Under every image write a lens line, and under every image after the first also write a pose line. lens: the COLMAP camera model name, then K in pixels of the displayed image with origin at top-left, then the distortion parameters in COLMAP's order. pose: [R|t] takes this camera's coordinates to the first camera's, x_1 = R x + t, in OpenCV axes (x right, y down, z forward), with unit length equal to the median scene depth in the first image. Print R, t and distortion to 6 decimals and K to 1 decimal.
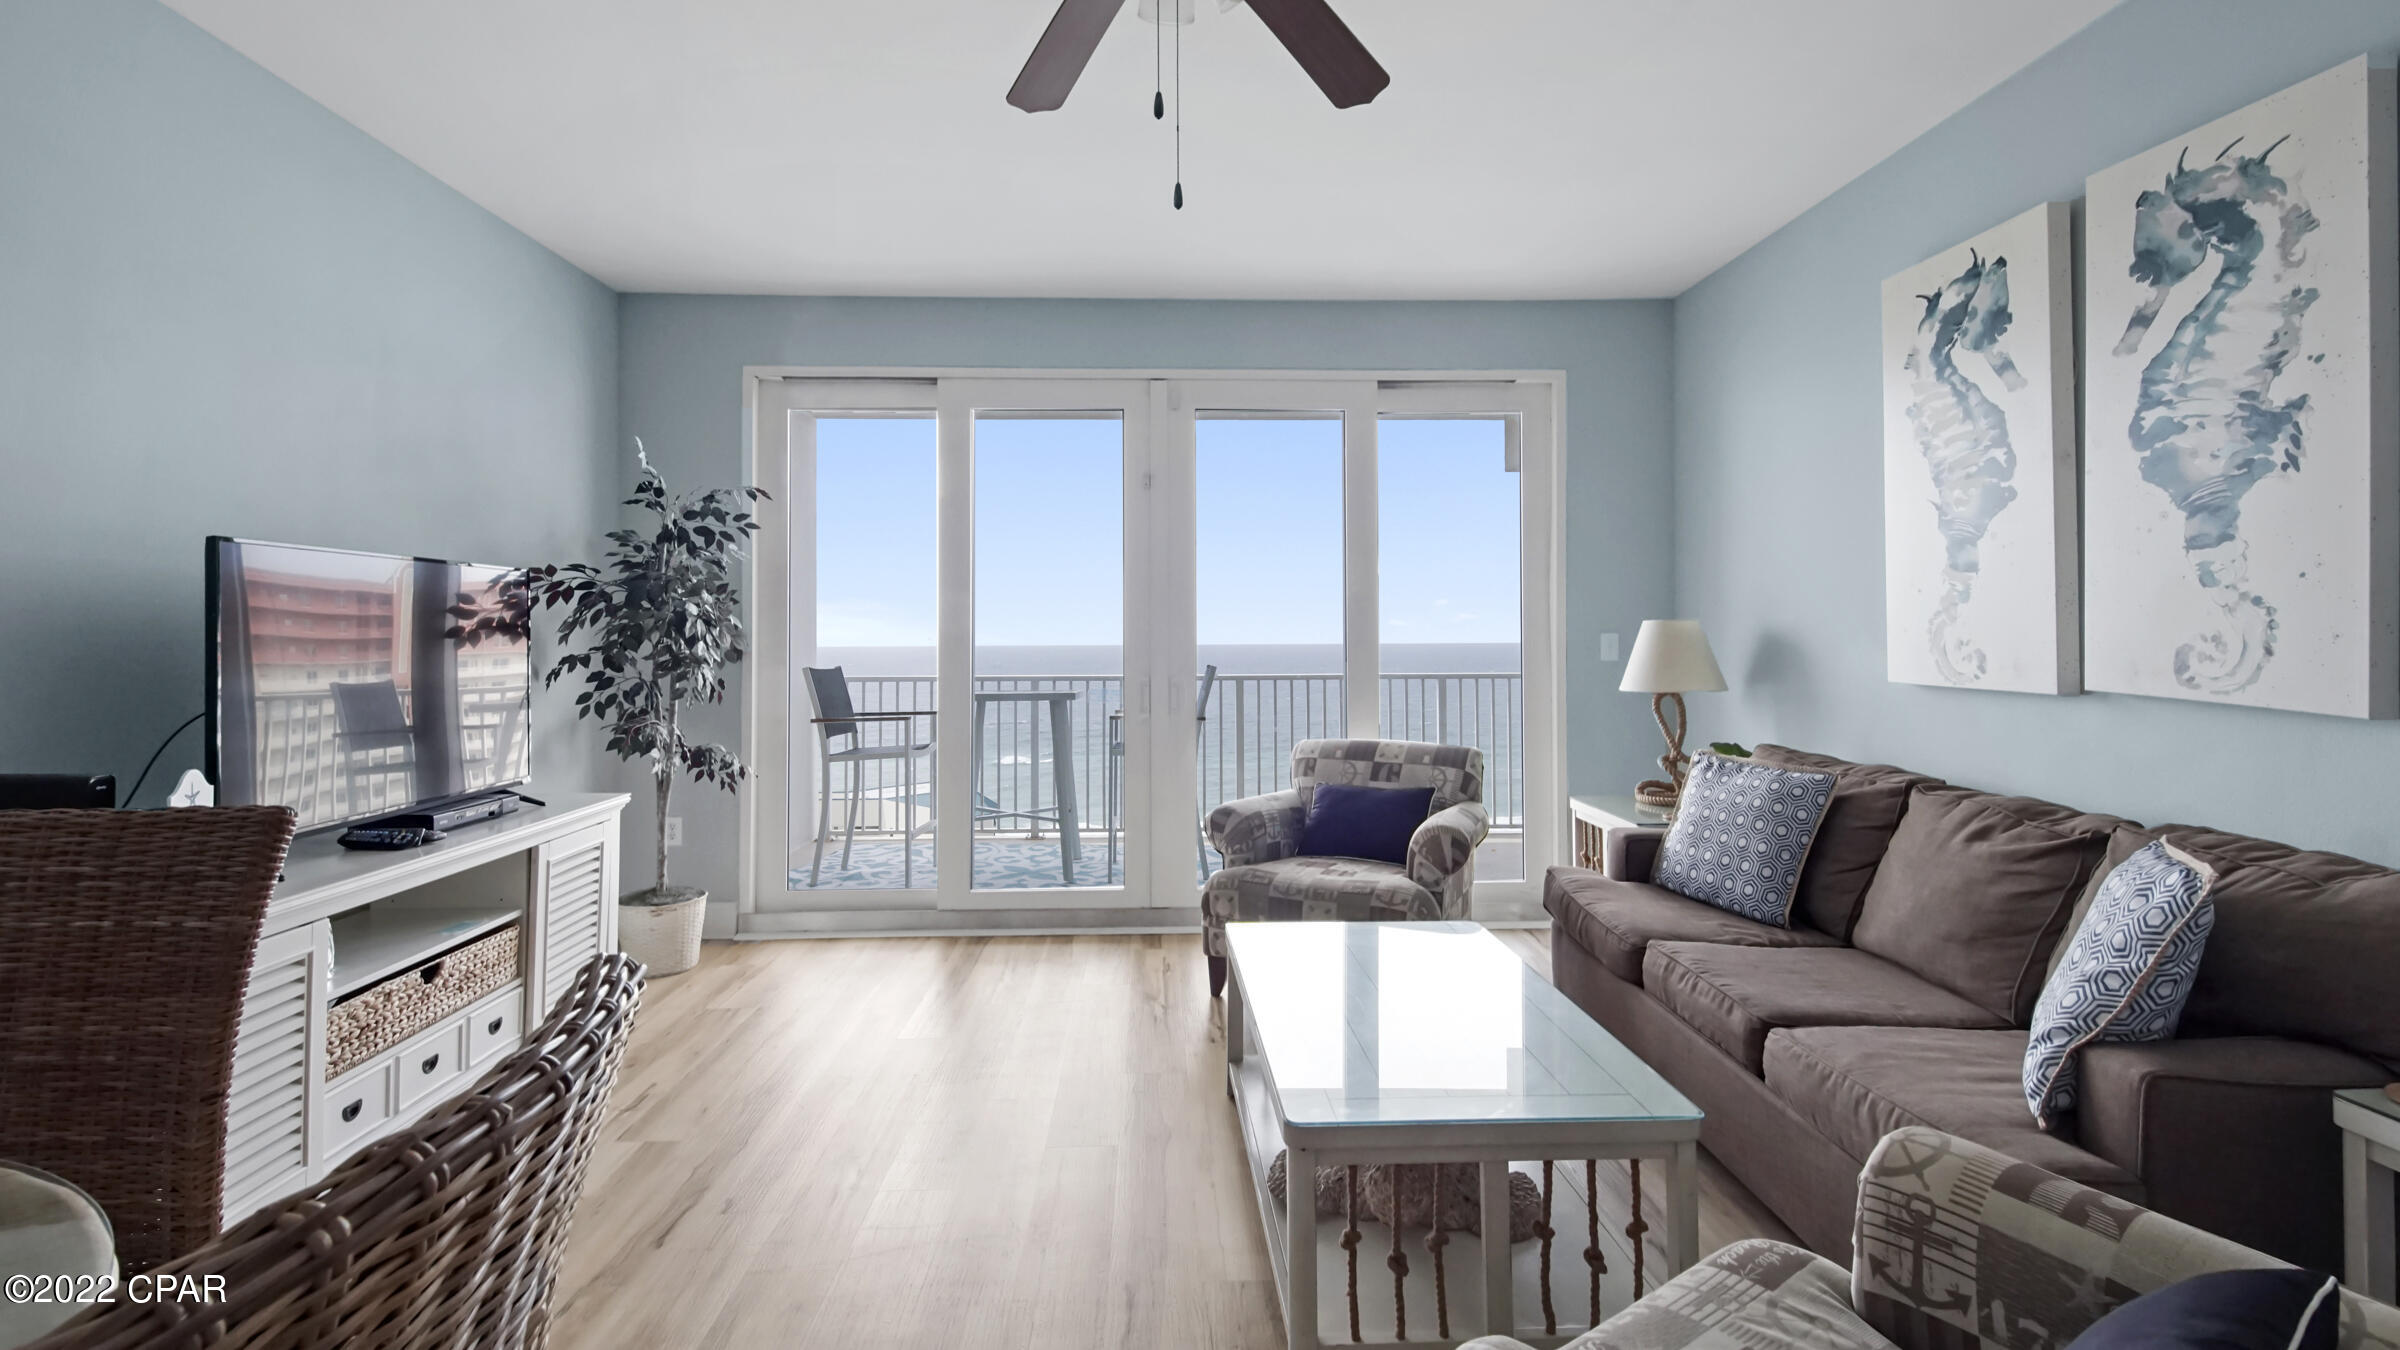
lens RADIAL K [[1013.5, 0, 1212.0], [0, 1013.5, 630.1], [0, 0, 1]] dist [0.007735, -0.003776]
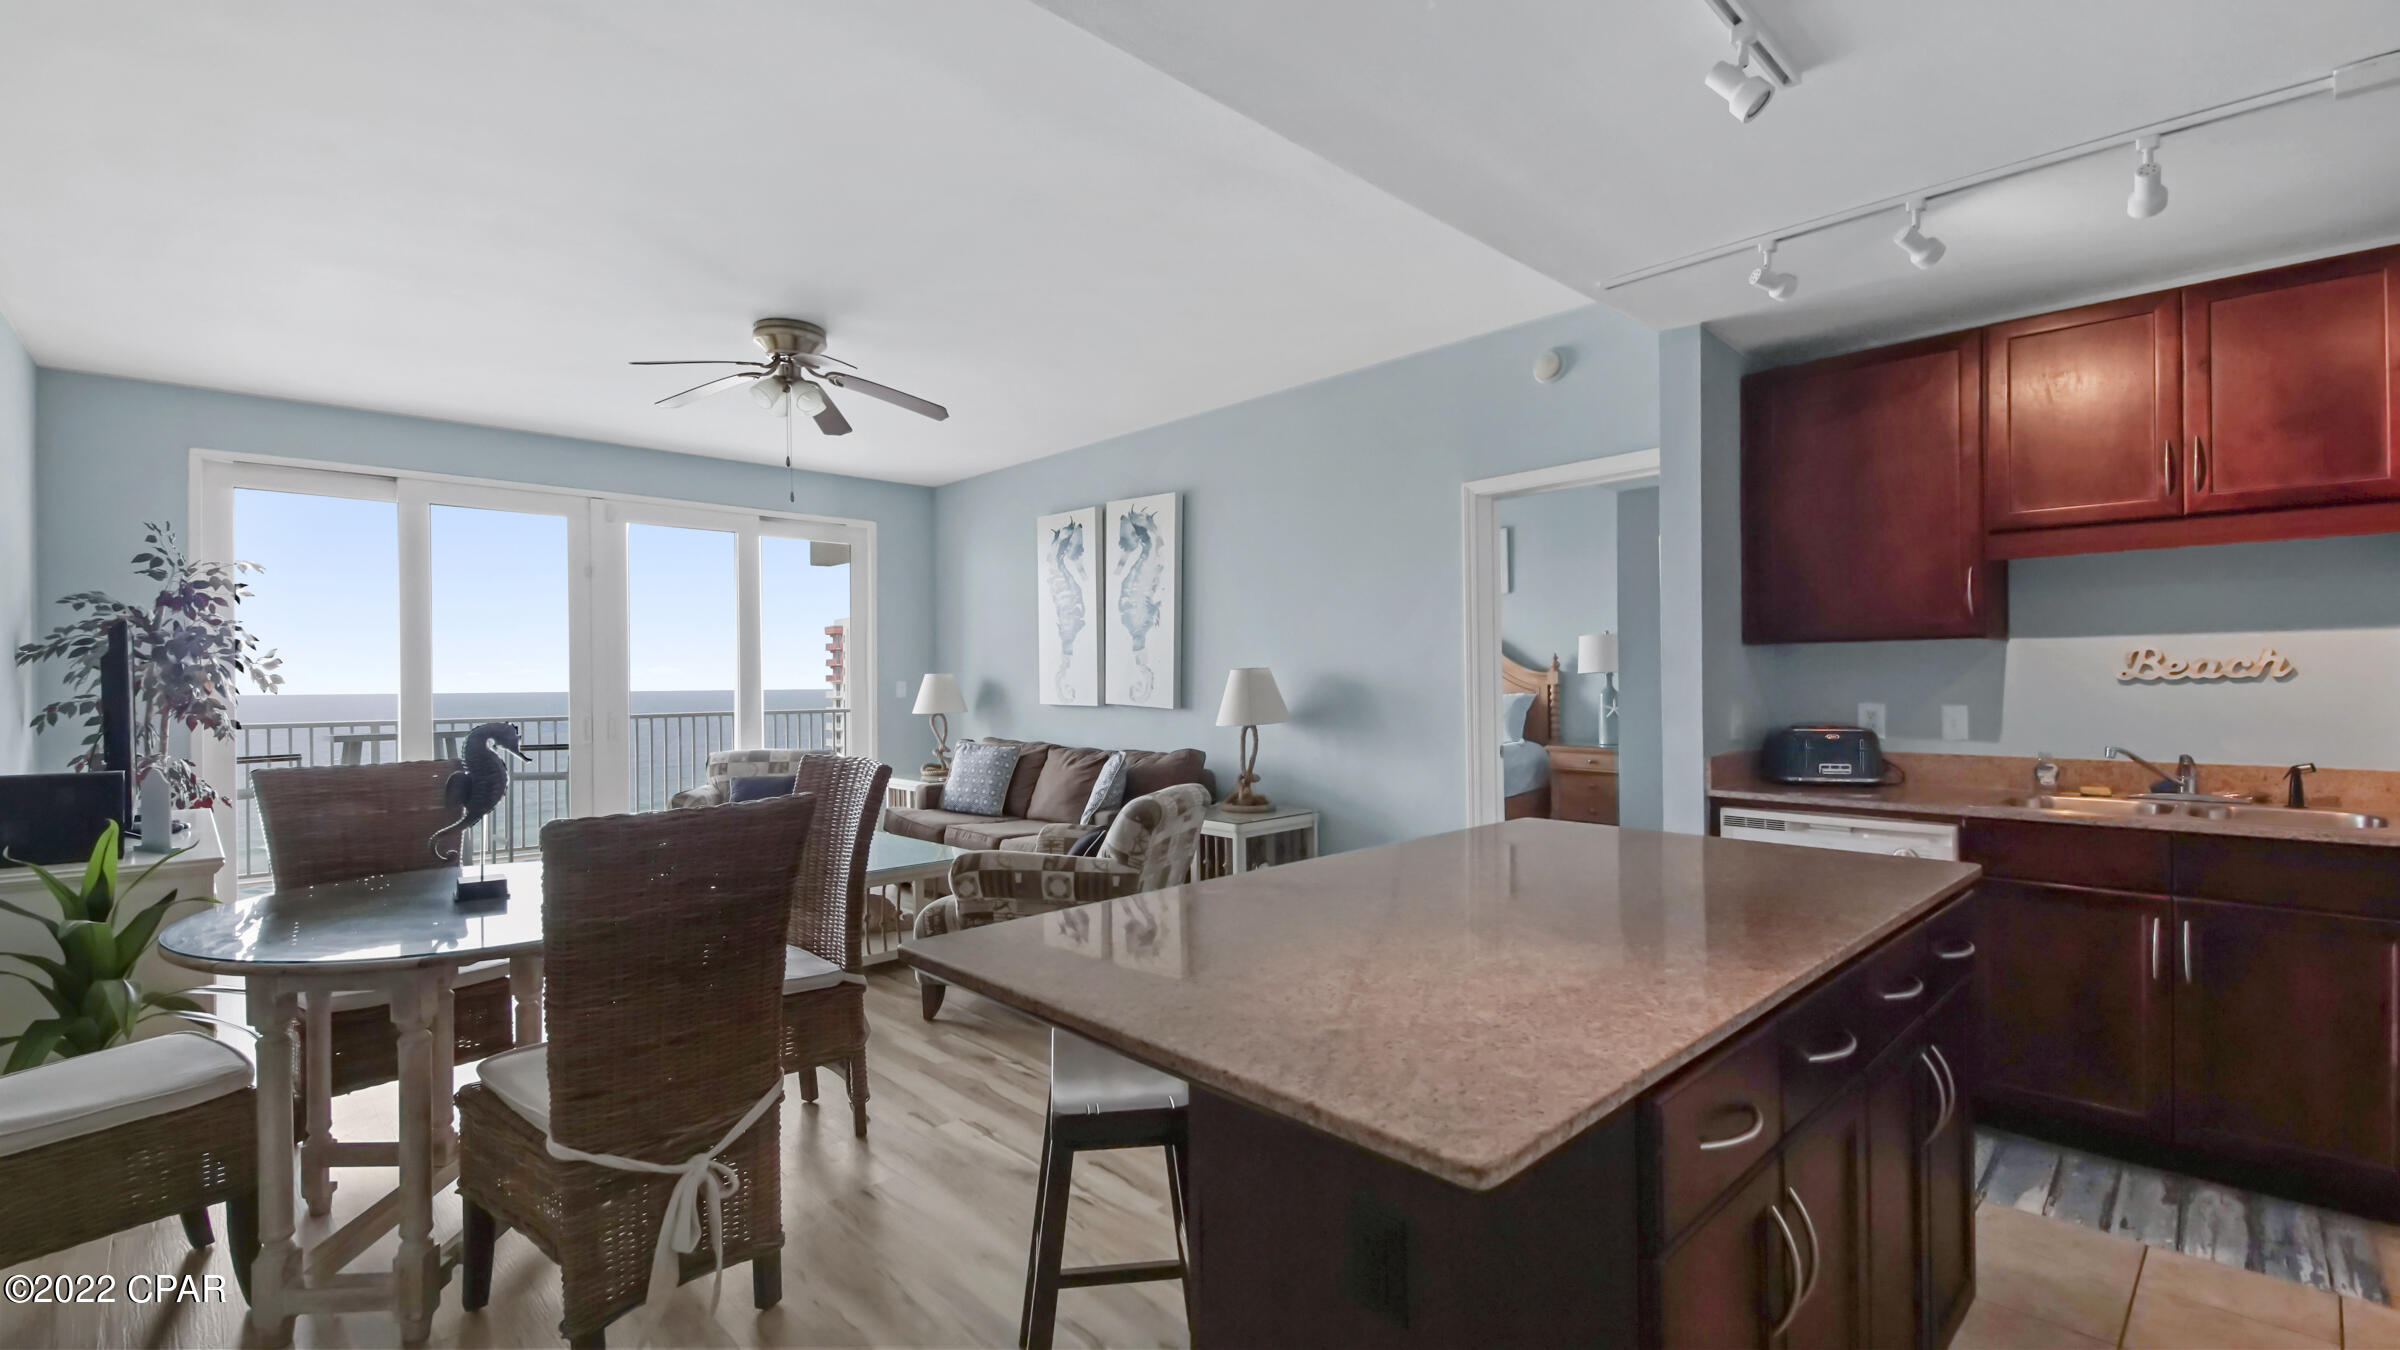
lens RADIAL K [[1013.5, 0, 1191.7], [0, 1013.5, 672.6], [0, 0, 1]] dist [0.007735, -0.003776]
pose [[0.733743, 0.003378, 0.679418, -0.606168], [-0.001978, 0.999994, -0.002835, -0.010814], [-0.679424, 0.000736, 0.733746, -0.863450]]
